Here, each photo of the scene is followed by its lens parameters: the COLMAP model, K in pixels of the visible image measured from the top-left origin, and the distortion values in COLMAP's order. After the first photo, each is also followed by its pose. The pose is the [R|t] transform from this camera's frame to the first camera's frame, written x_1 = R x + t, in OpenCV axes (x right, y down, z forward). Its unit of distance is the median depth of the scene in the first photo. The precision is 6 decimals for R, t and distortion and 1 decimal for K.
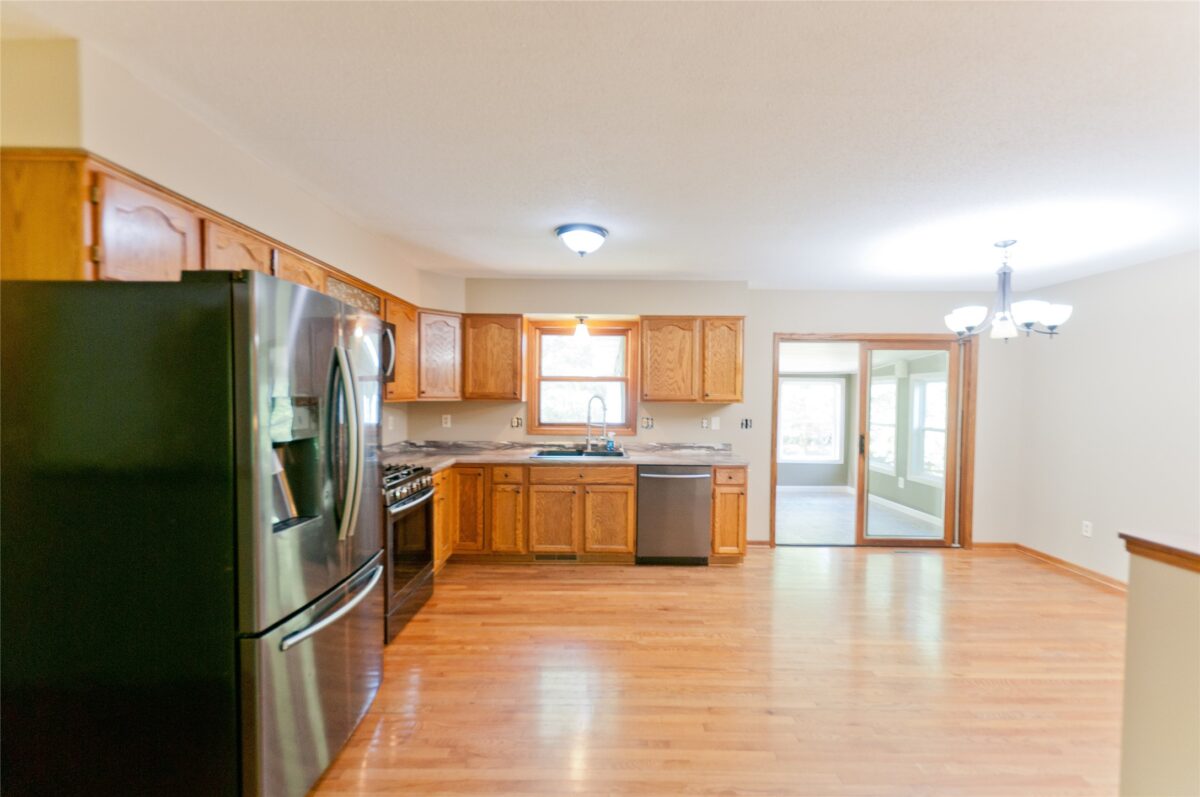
lens RADIAL K [[514.1, 0, 604.5], [0, 514.1, 408.6], [0, 0, 1]] dist [0.004476, -0.000581]
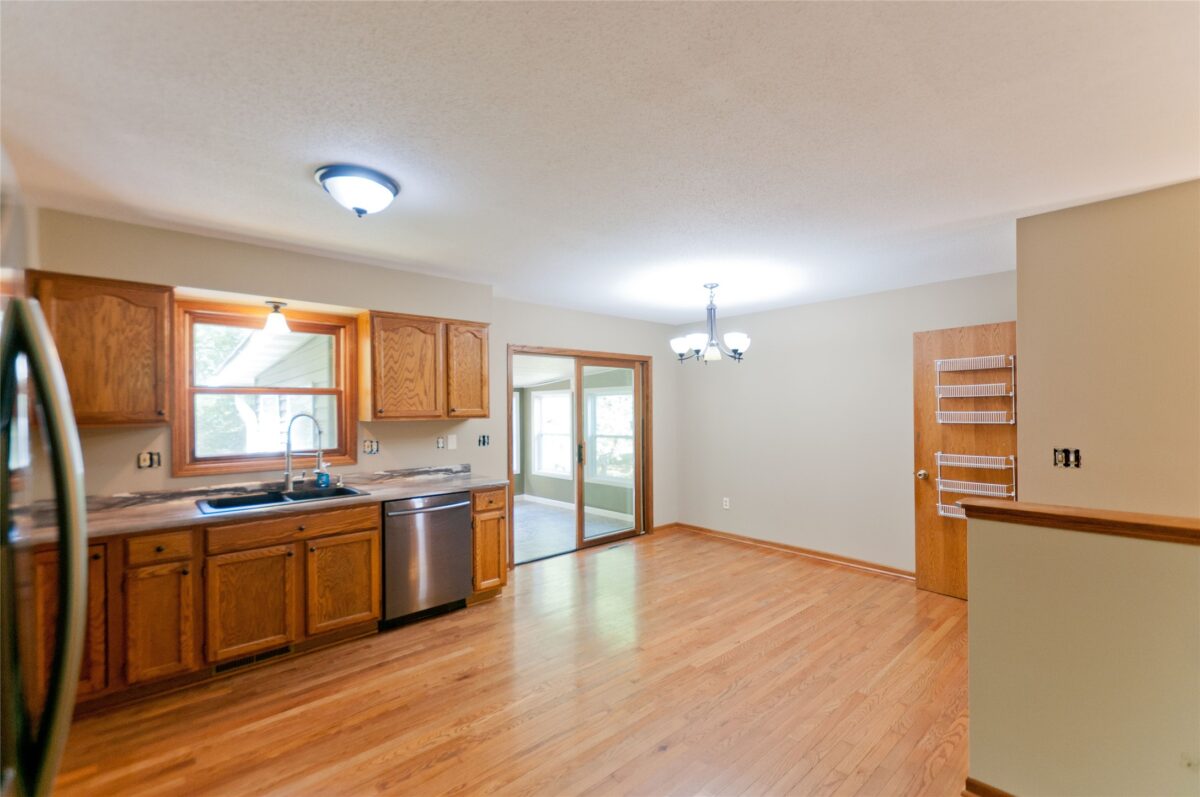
lens RADIAL K [[514.1, 0, 604.5], [0, 514.1, 408.6], [0, 0, 1]] dist [0.004476, -0.000581]
pose [[0.743334, -0.016068, 0.668727, -0.198409], [0.033960, 0.999329, -0.013737, -0.008678], [-0.668057, 0.032921, 0.743381, 0.190659]]
